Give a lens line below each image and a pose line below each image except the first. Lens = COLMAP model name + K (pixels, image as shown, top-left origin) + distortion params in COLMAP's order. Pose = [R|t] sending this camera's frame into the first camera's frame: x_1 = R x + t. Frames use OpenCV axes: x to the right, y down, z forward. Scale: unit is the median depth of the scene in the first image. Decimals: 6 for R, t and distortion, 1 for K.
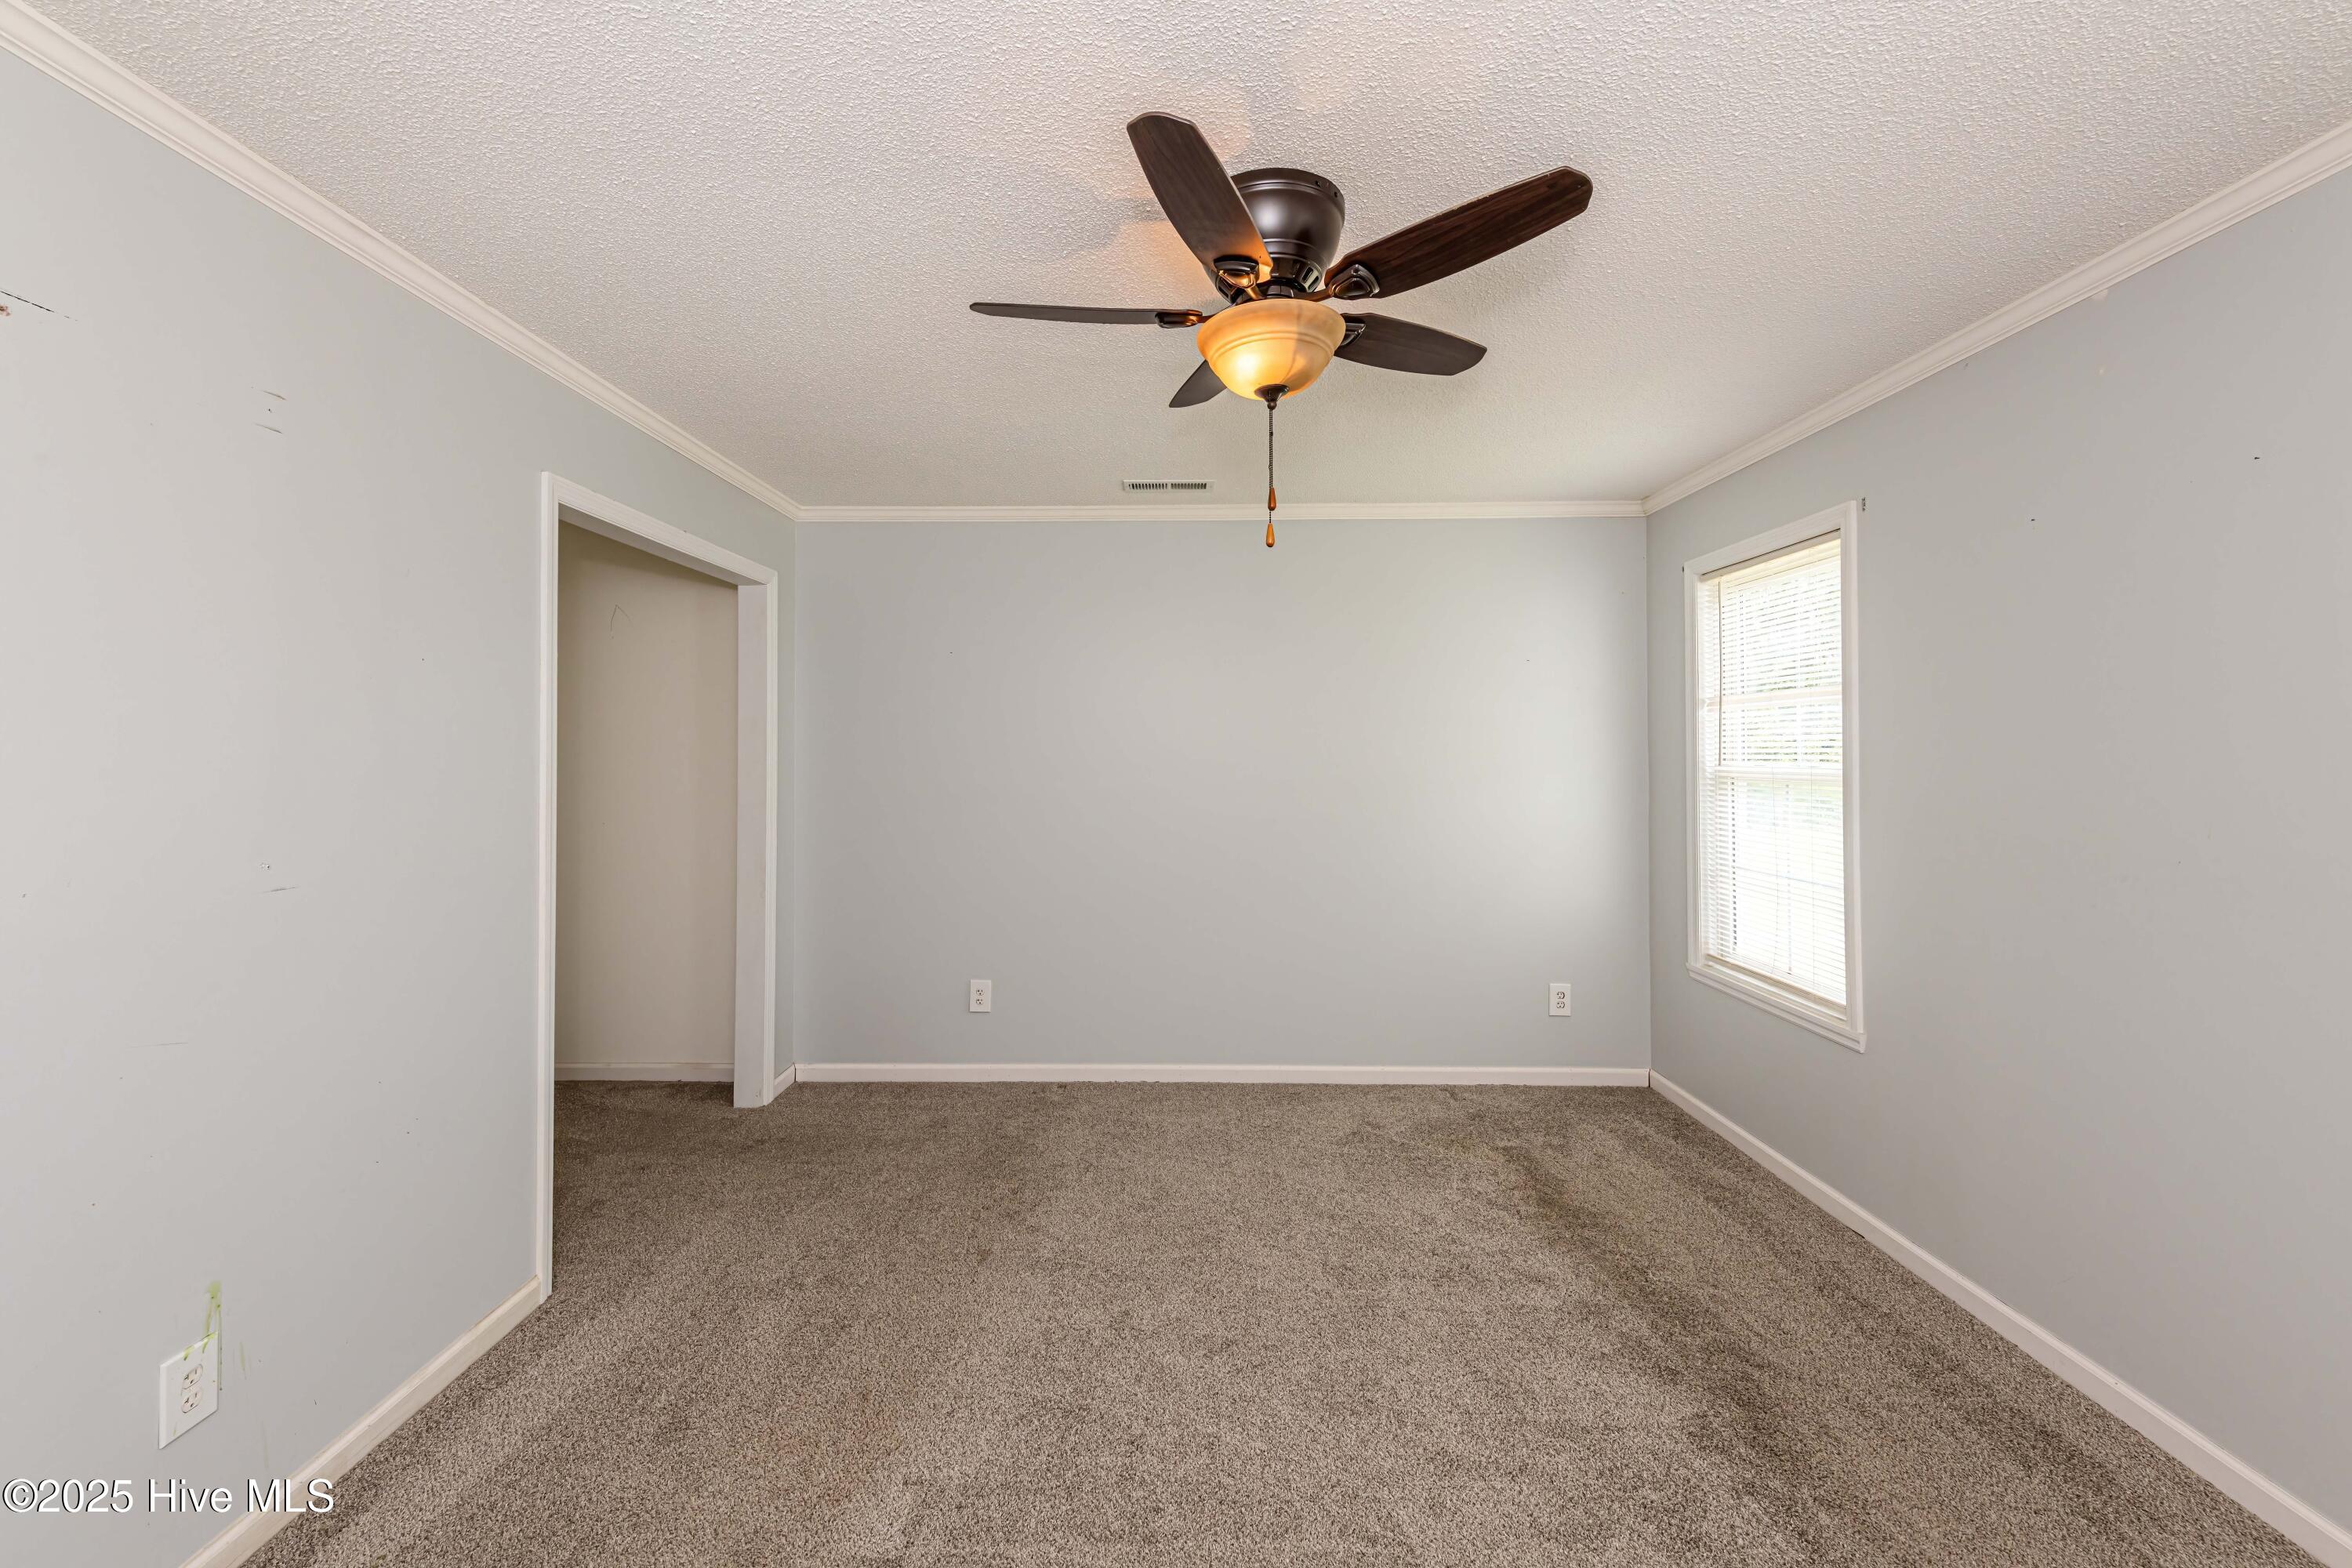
lens RADIAL K [[935.7, 0, 1177.2], [0, 935.7, 741.2], [0, 0, 1]] dist [0.014678, -0.007781]
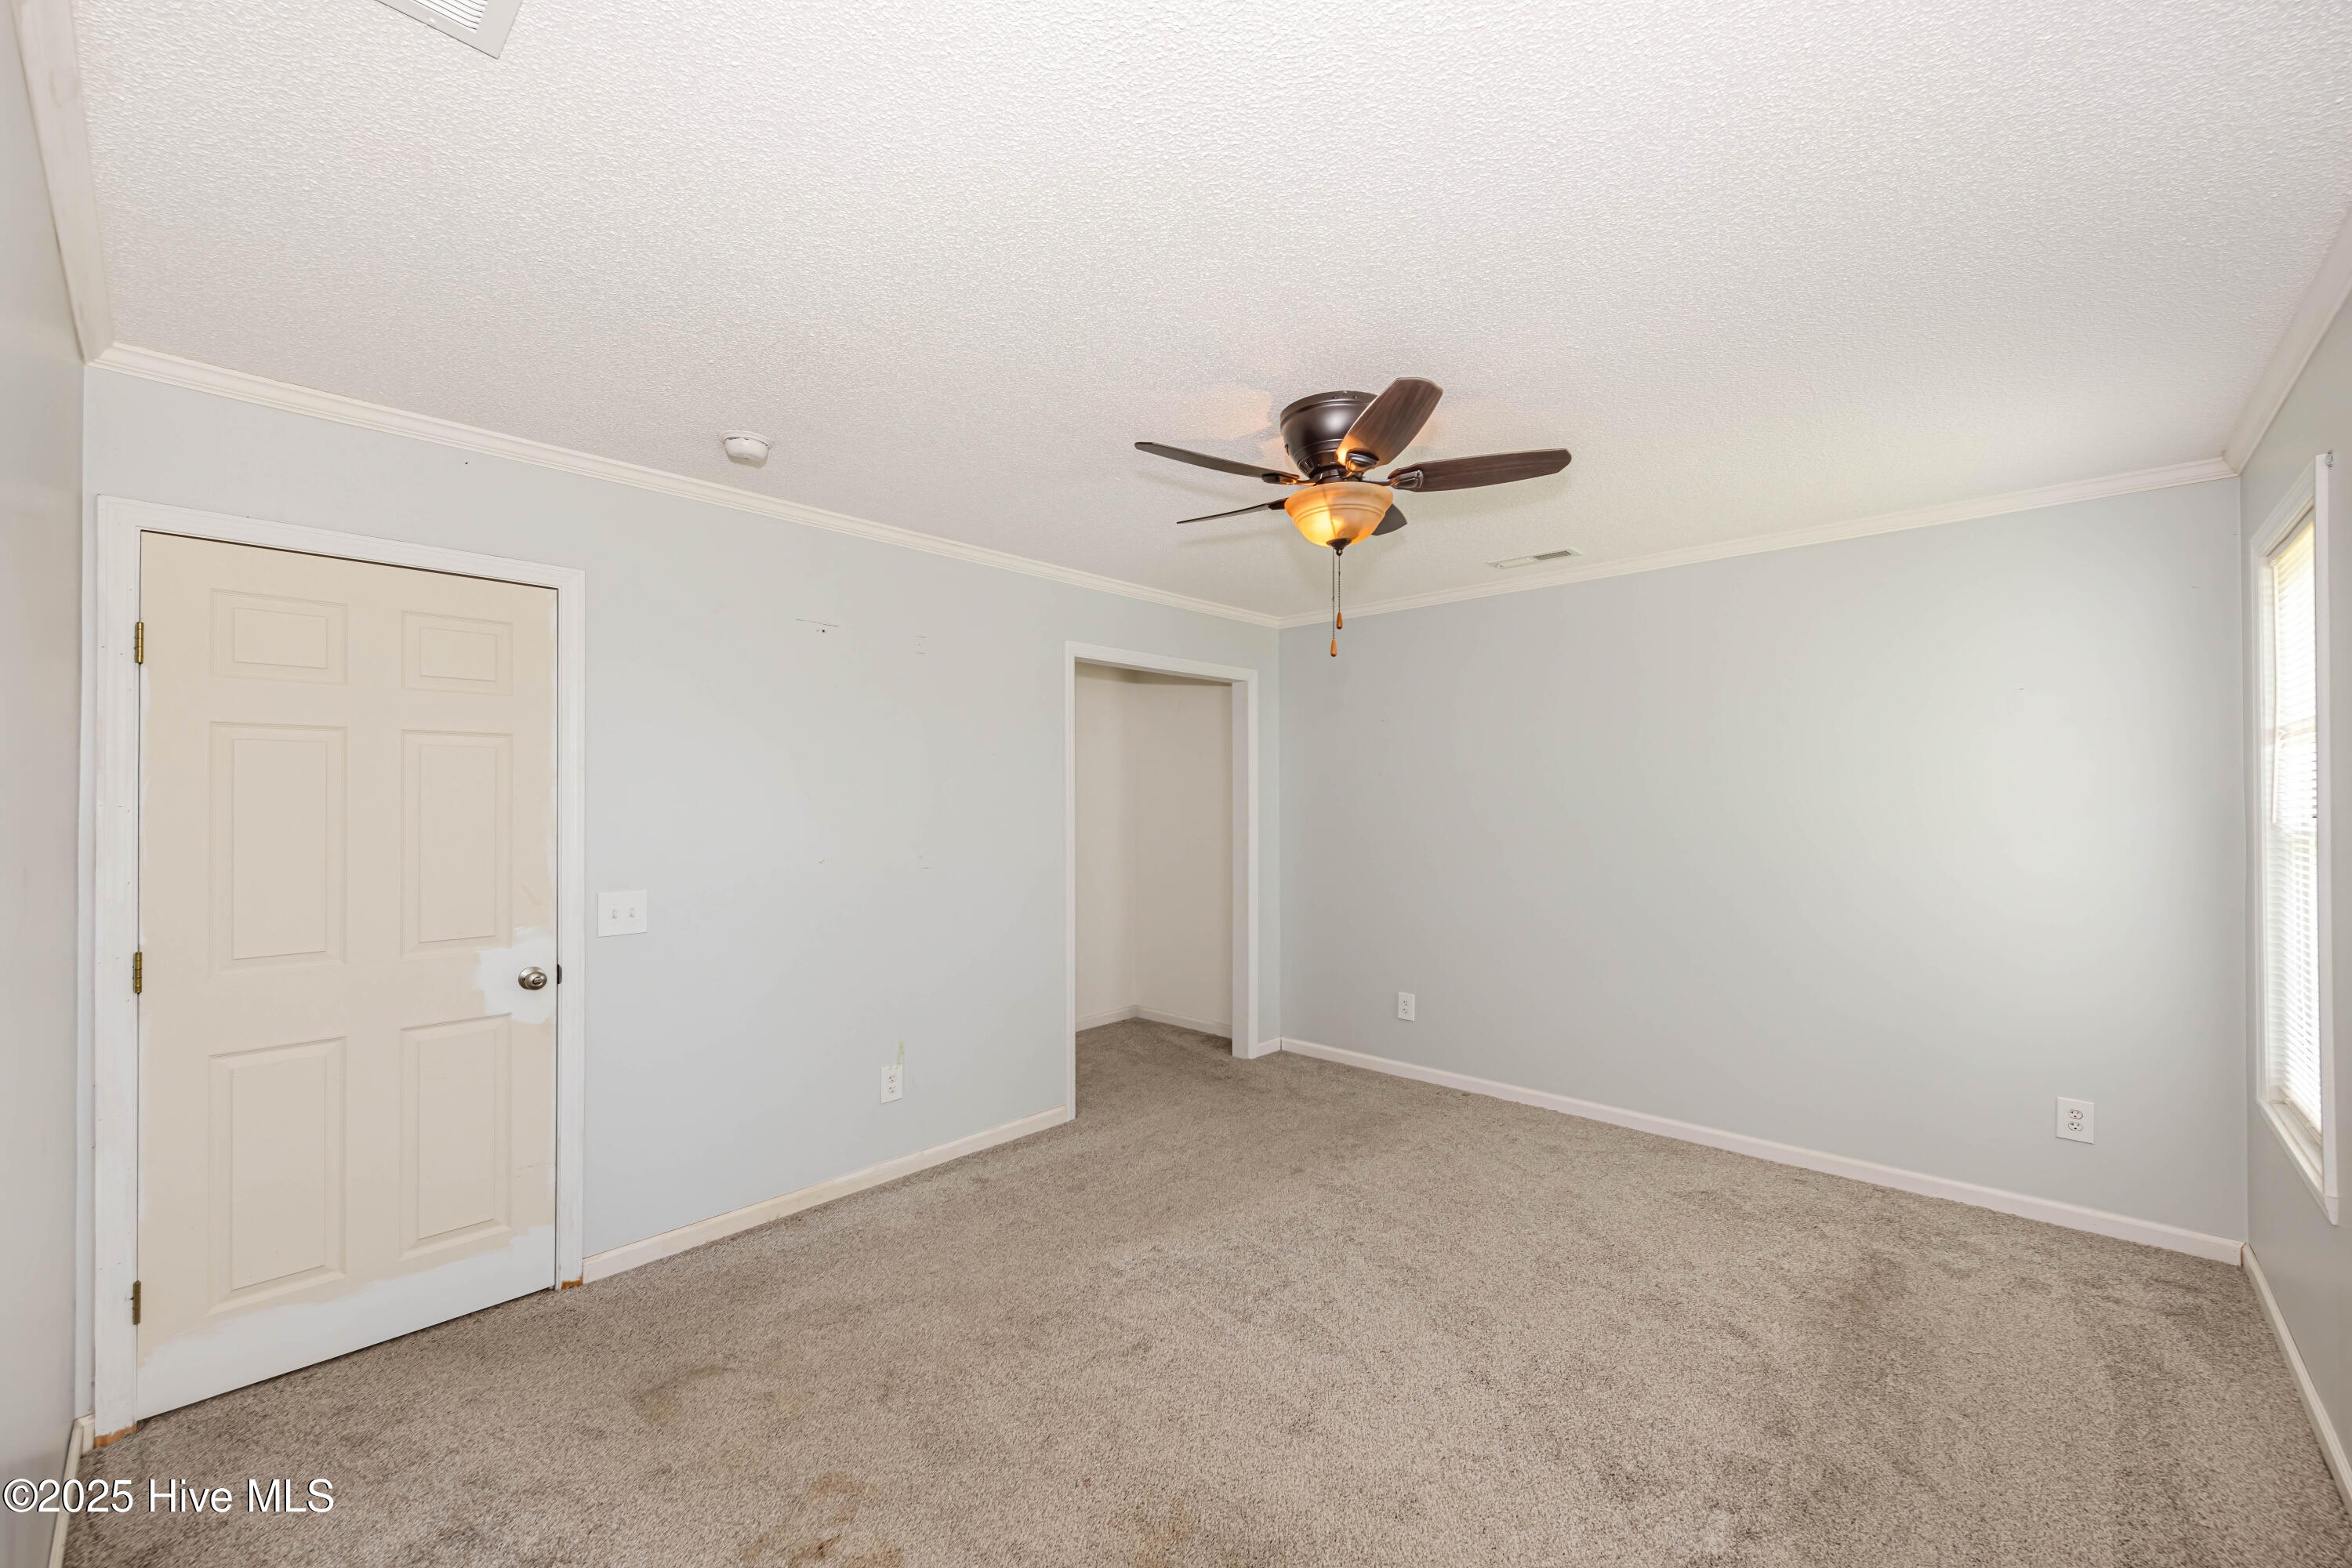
lens RADIAL K [[925.7, 0, 1171.8], [0, 925.7, 797.5], [0, 0, 1]] dist [0.013945, -0.007329]
pose [[0.741429, -0.003621, -0.671021, 0.439354], [0.007834, 0.999964, 0.003260, -0.001719], [0.670985, -0.007674, 0.741431, -0.092709]]
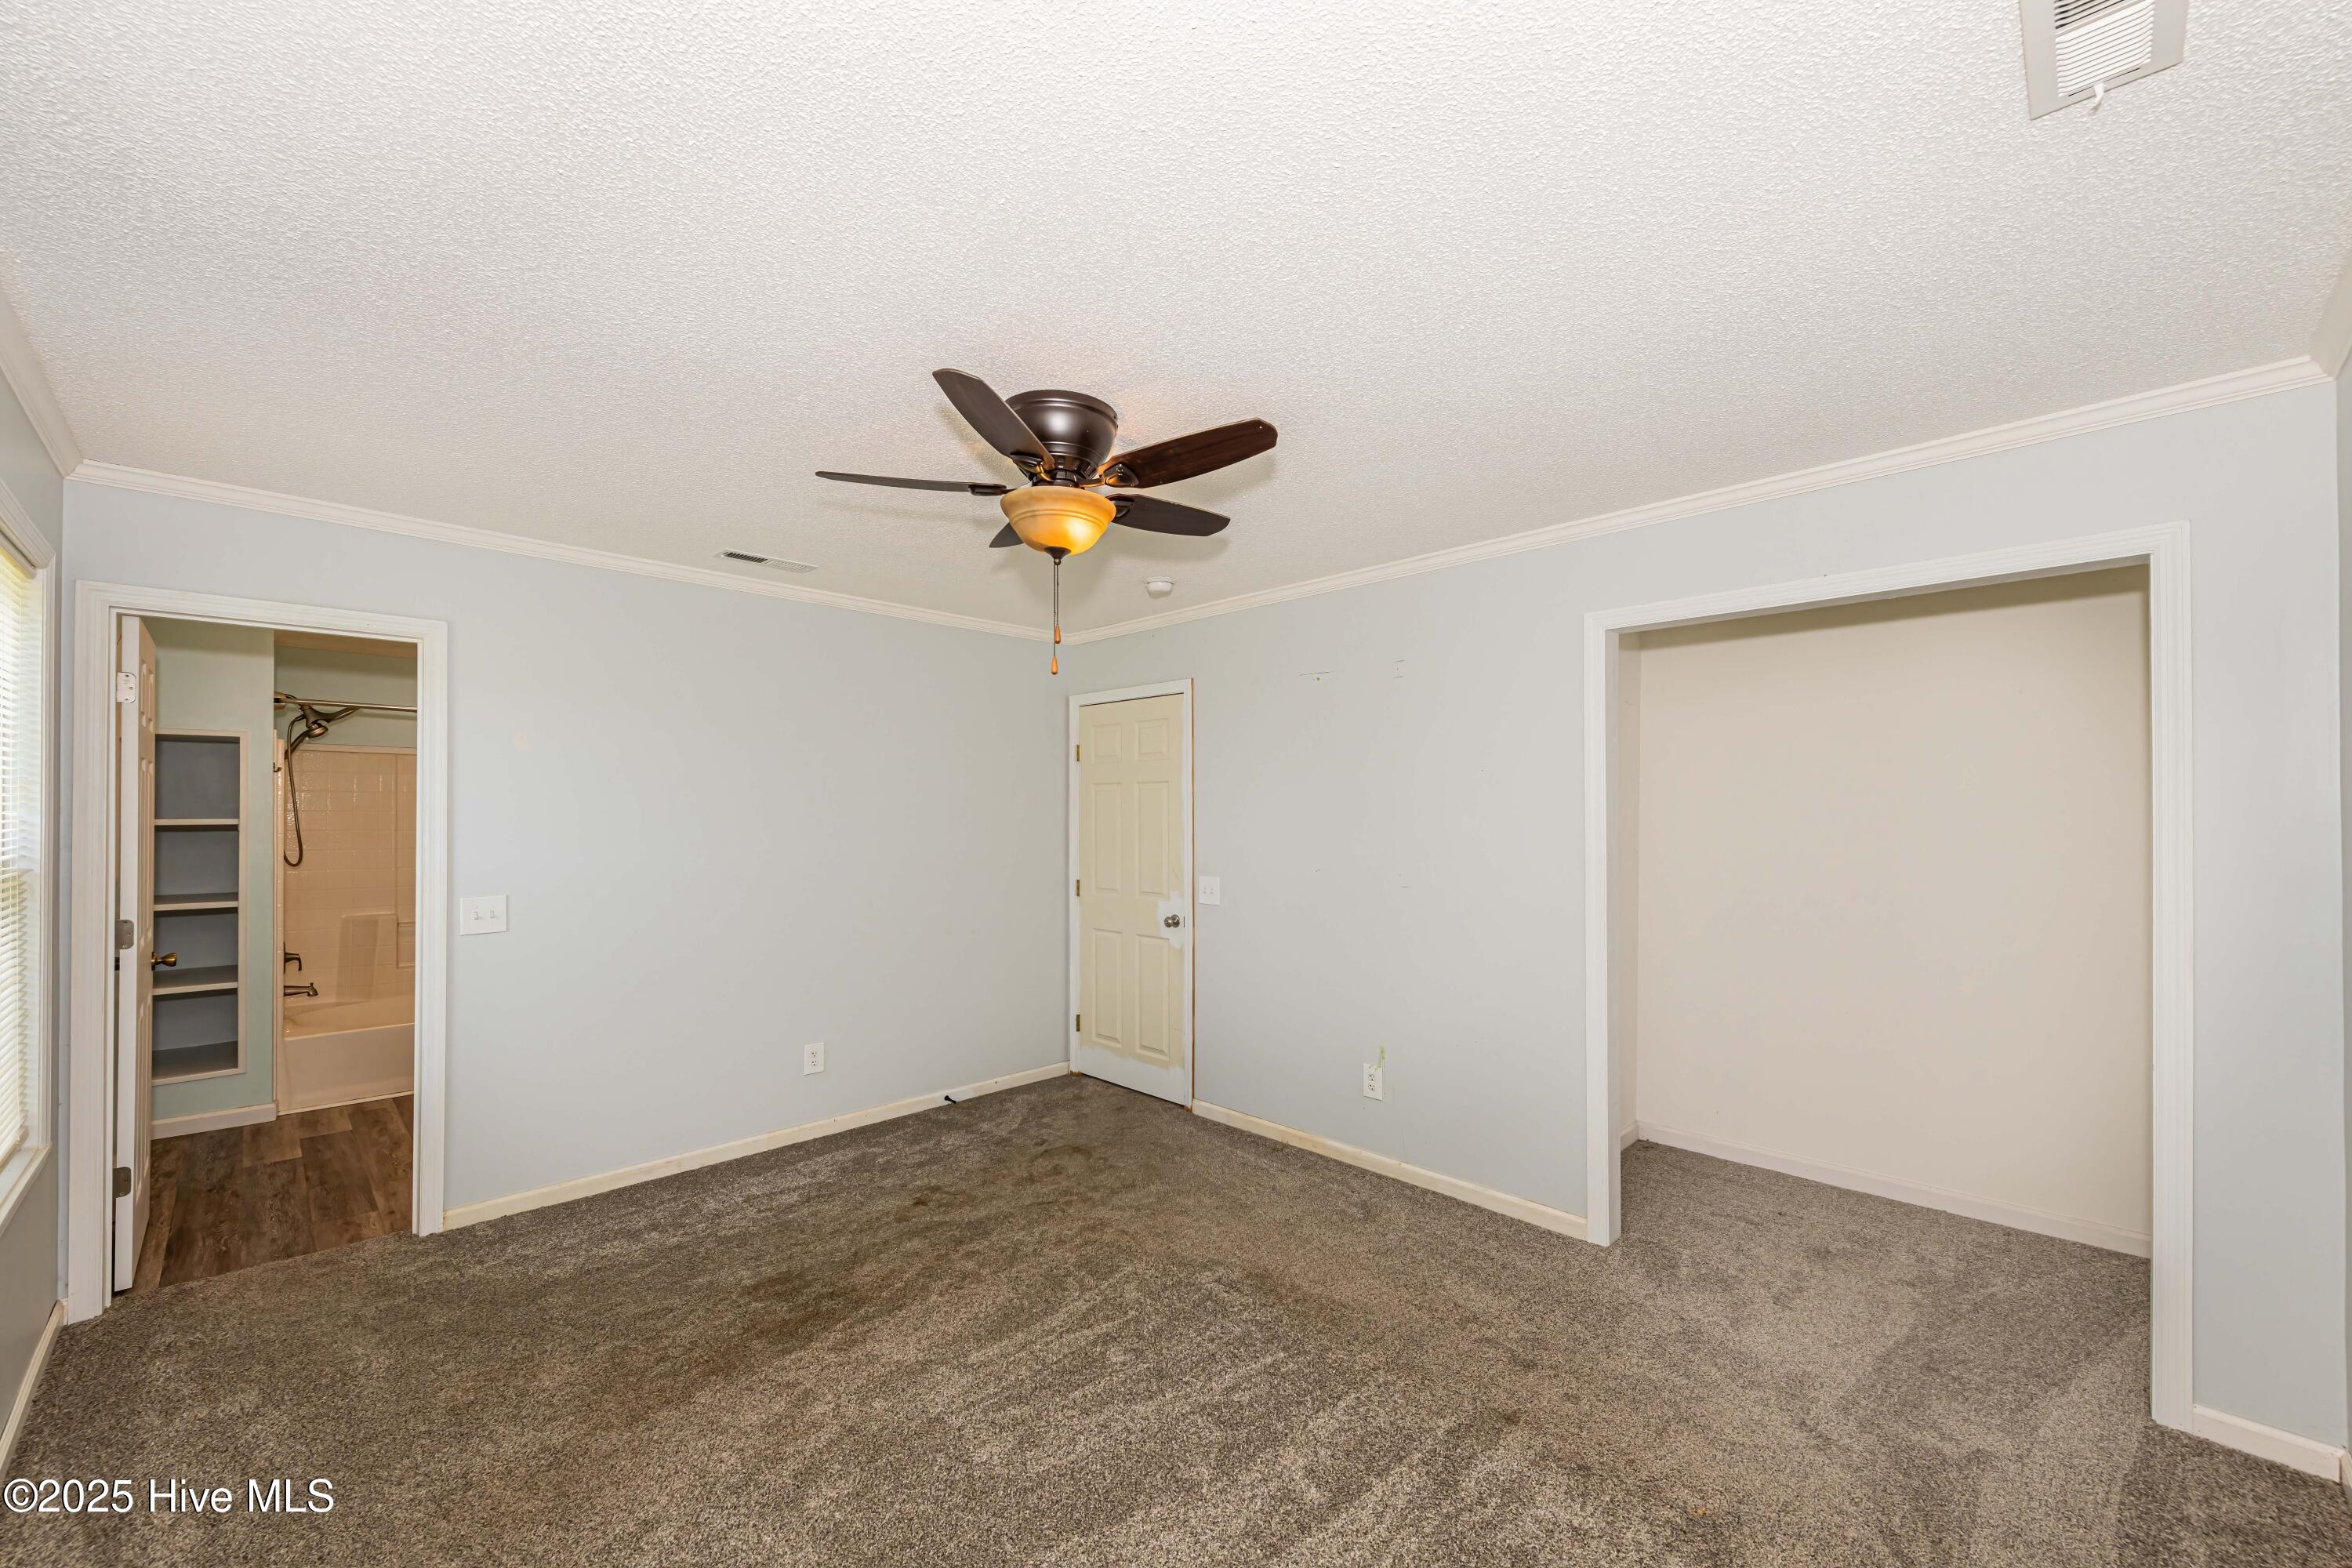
lens RADIAL K [[925.7, 0, 1171.8], [0, 925.7, 797.5], [0, 0, 1]] dist [0.013945, -0.007329]
pose [[-0.710276, -0.008815, -0.703868, 0.469839], [0.011460, 0.999644, -0.024084, 0.000891], [0.703830, -0.025172, -0.709923, 1.057890]]
